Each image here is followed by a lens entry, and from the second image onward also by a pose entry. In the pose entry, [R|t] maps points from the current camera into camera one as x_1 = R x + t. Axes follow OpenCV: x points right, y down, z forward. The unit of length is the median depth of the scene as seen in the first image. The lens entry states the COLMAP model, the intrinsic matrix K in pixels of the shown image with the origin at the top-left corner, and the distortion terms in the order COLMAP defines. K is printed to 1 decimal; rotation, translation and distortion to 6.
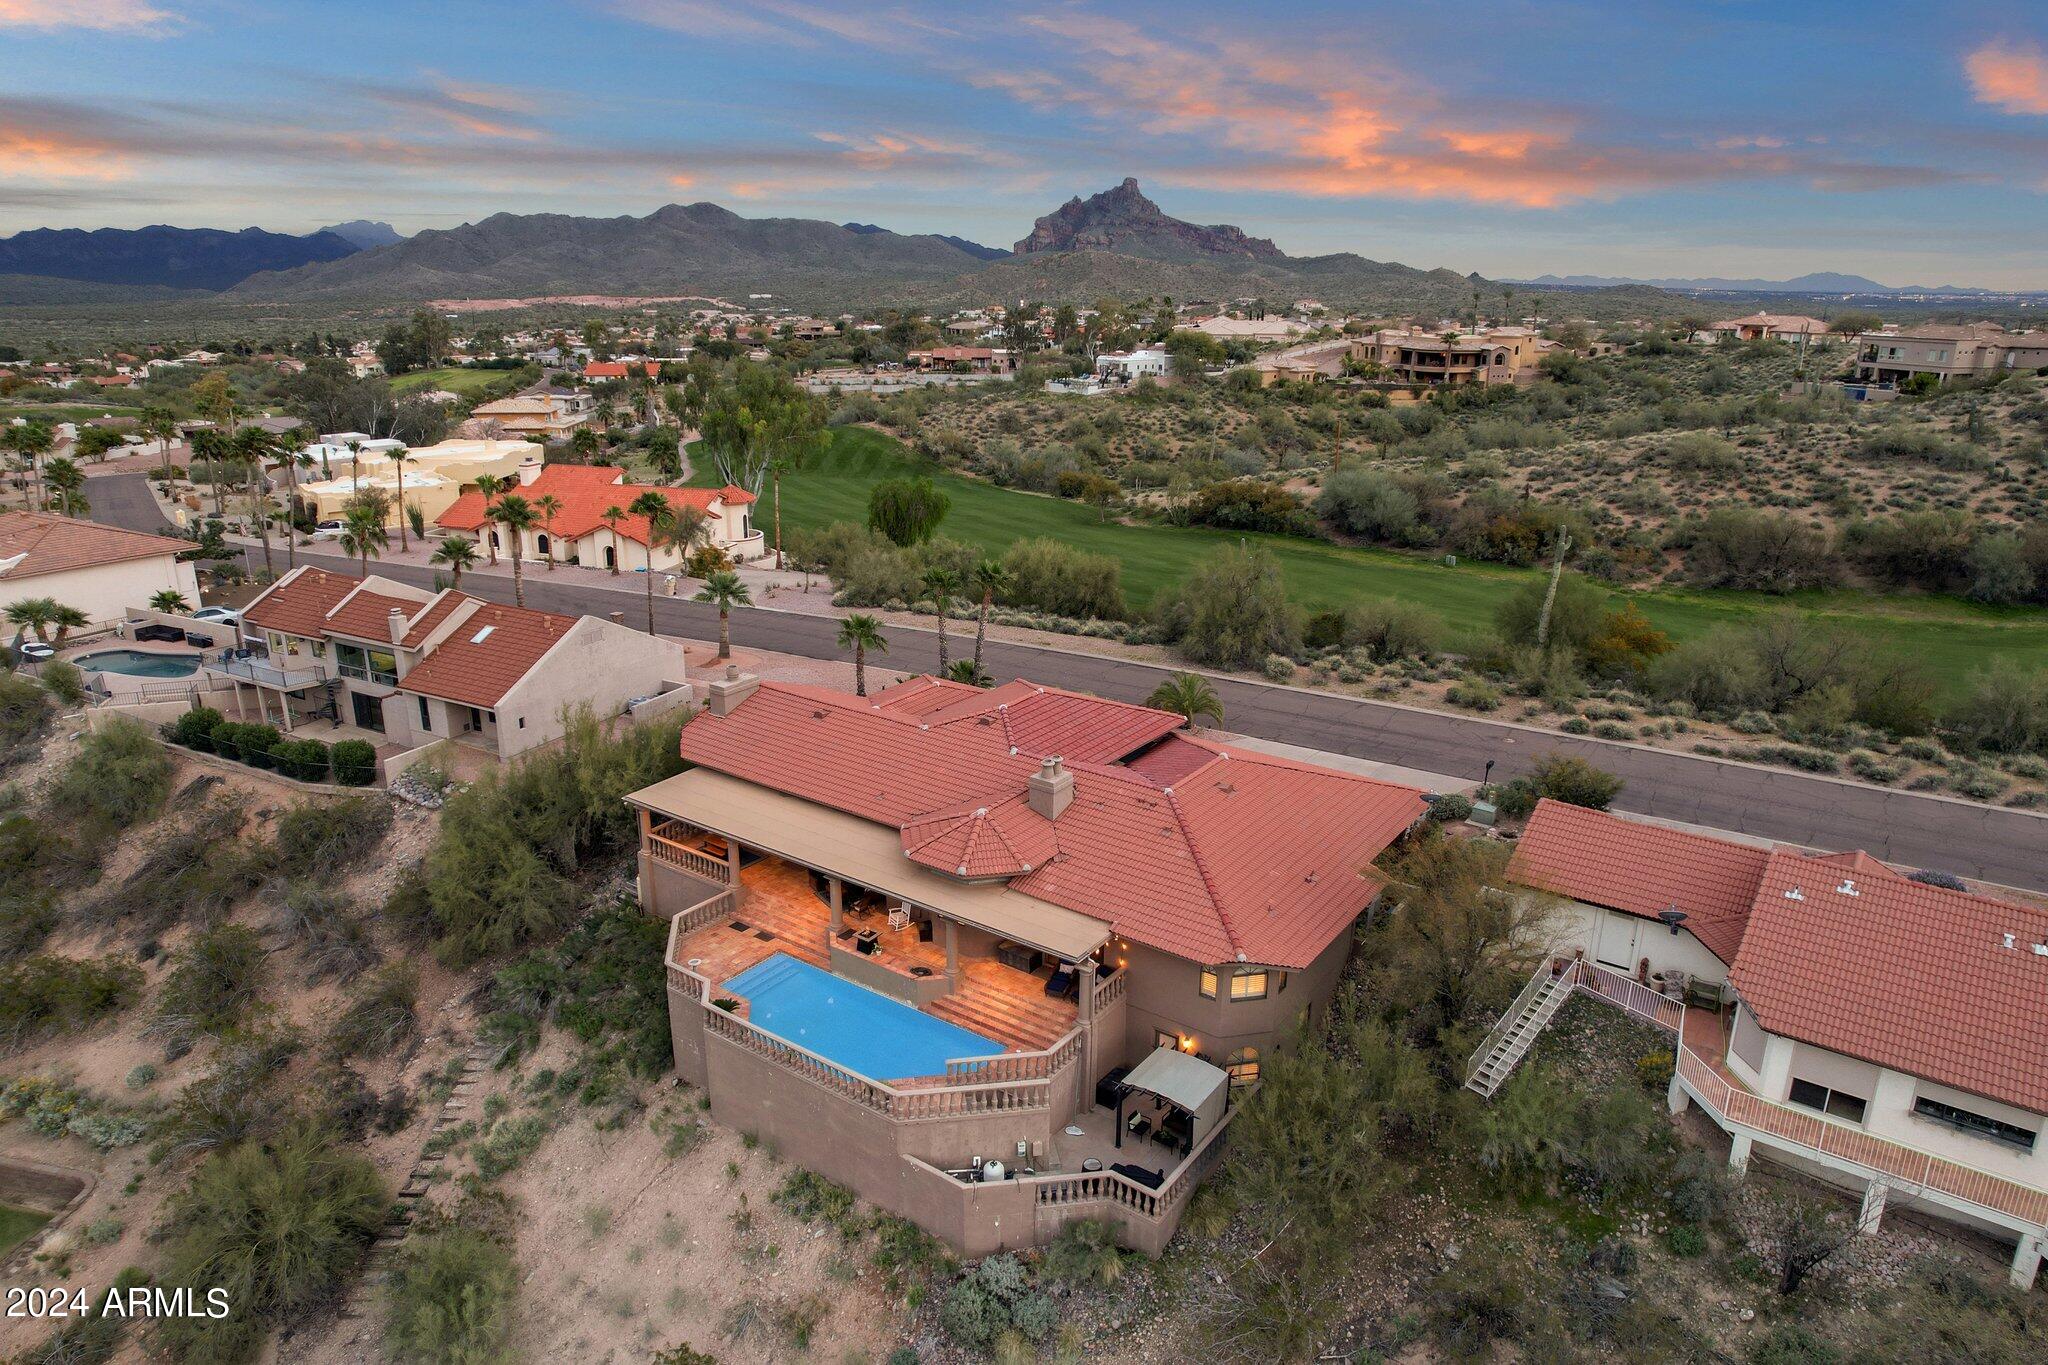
lens RADIAL K [[1304.6, 0, 1029.7], [0, 1304.6, 689.1], [0, 0, 1]] dist [-0.077854, 0.067899]
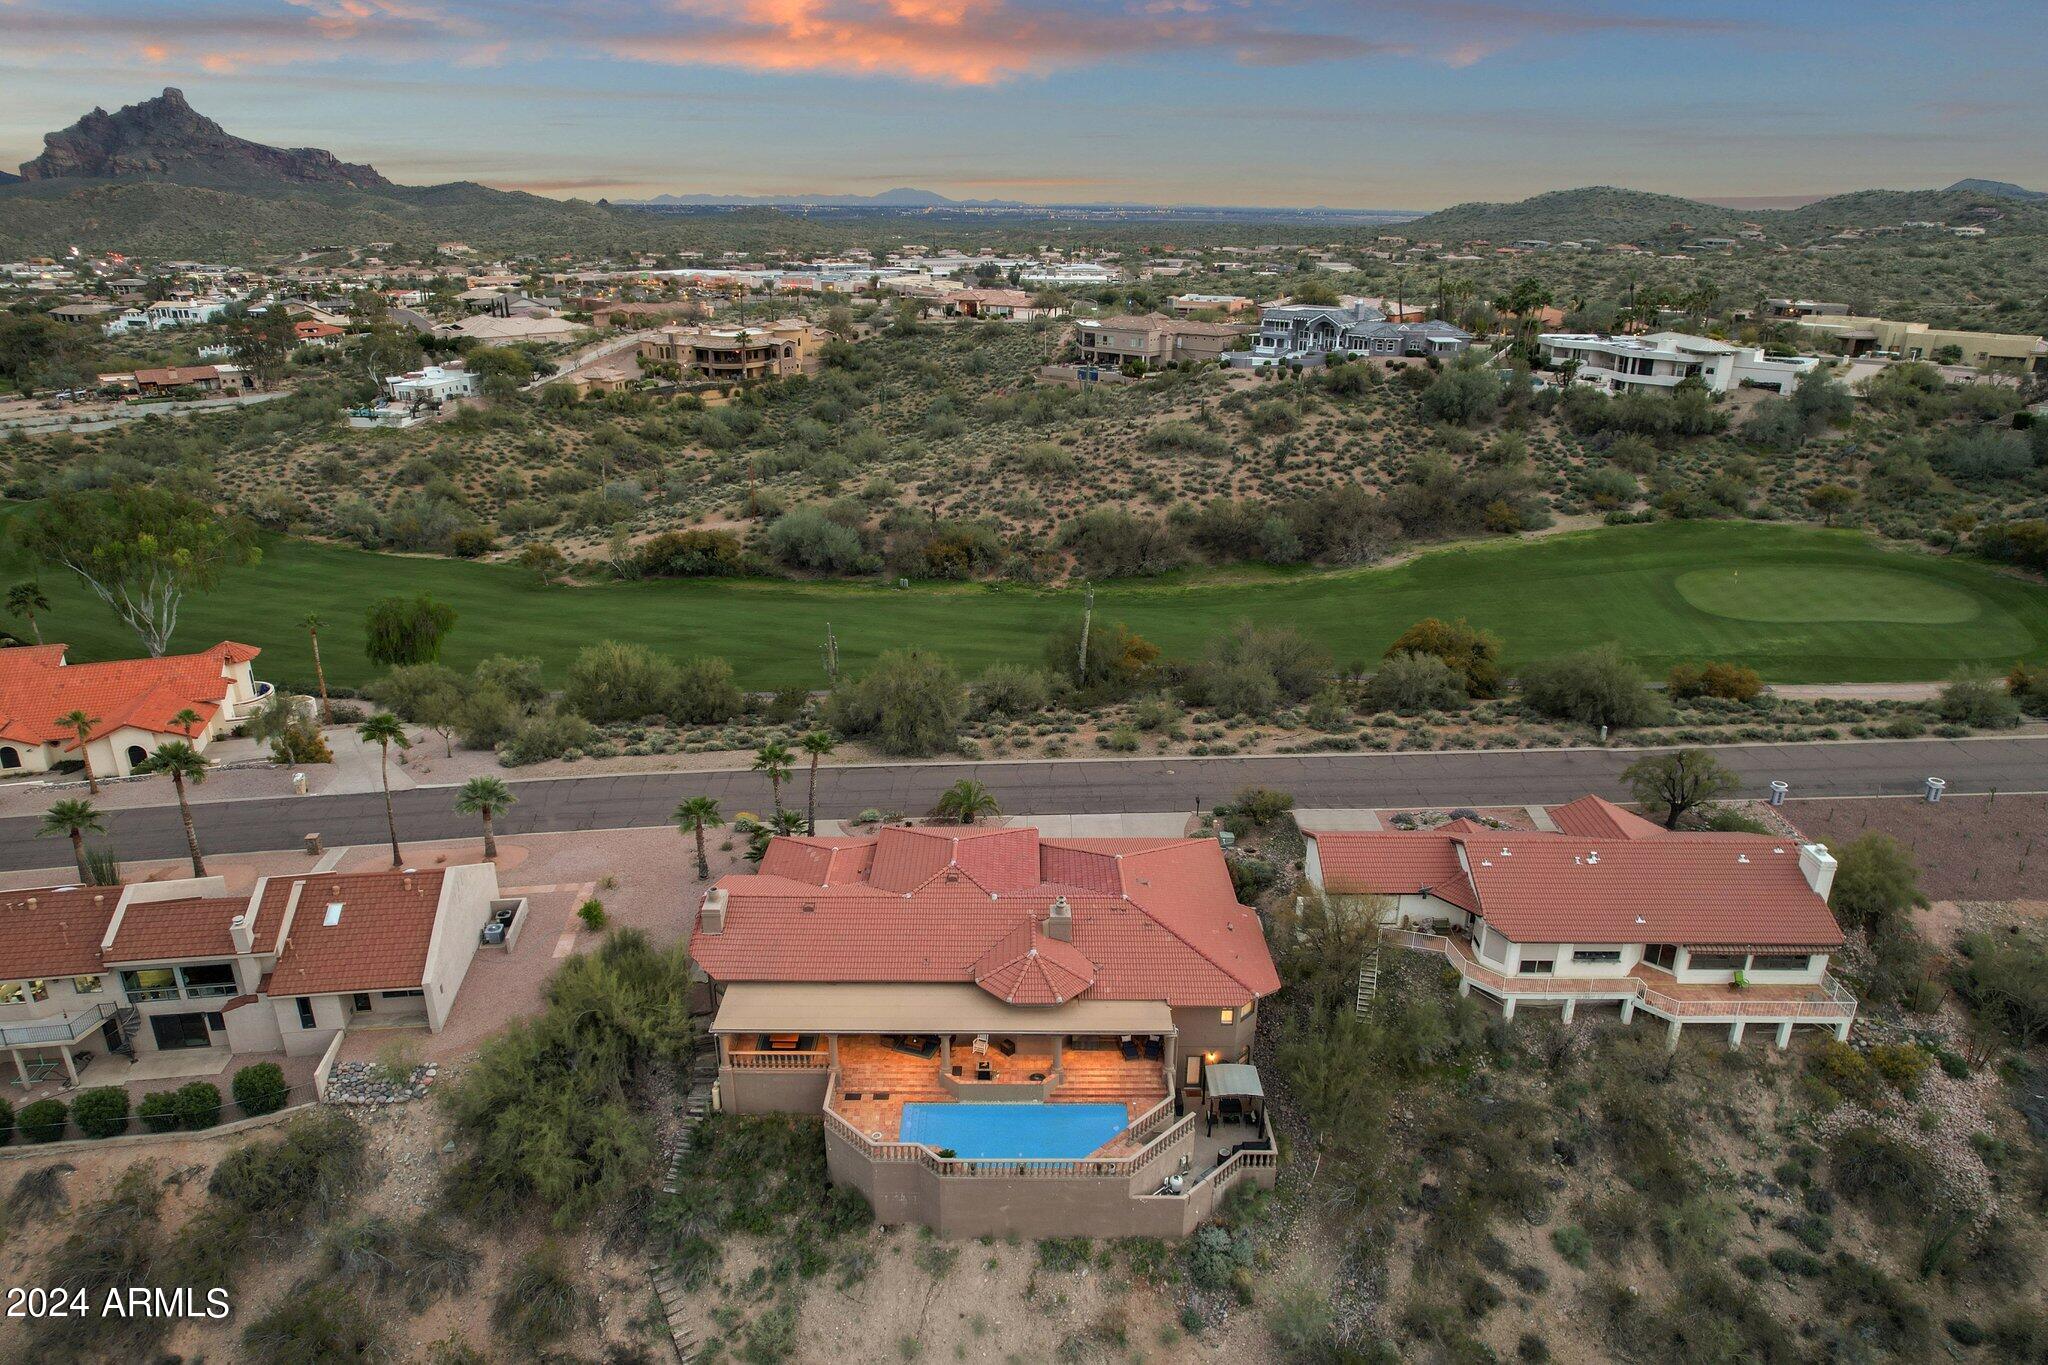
lens RADIAL K [[1304.6, 0, 1029.7], [0, 1304.6, 689.1], [0, 0, 1]] dist [-0.077854, 0.067899]
pose [[0.810210, -0.209236, 0.547521, -0.152127], [0.178636, 0.977822, 0.109334, -0.068352], [-0.558255, 0.009223, 0.829618, -0.030910]]
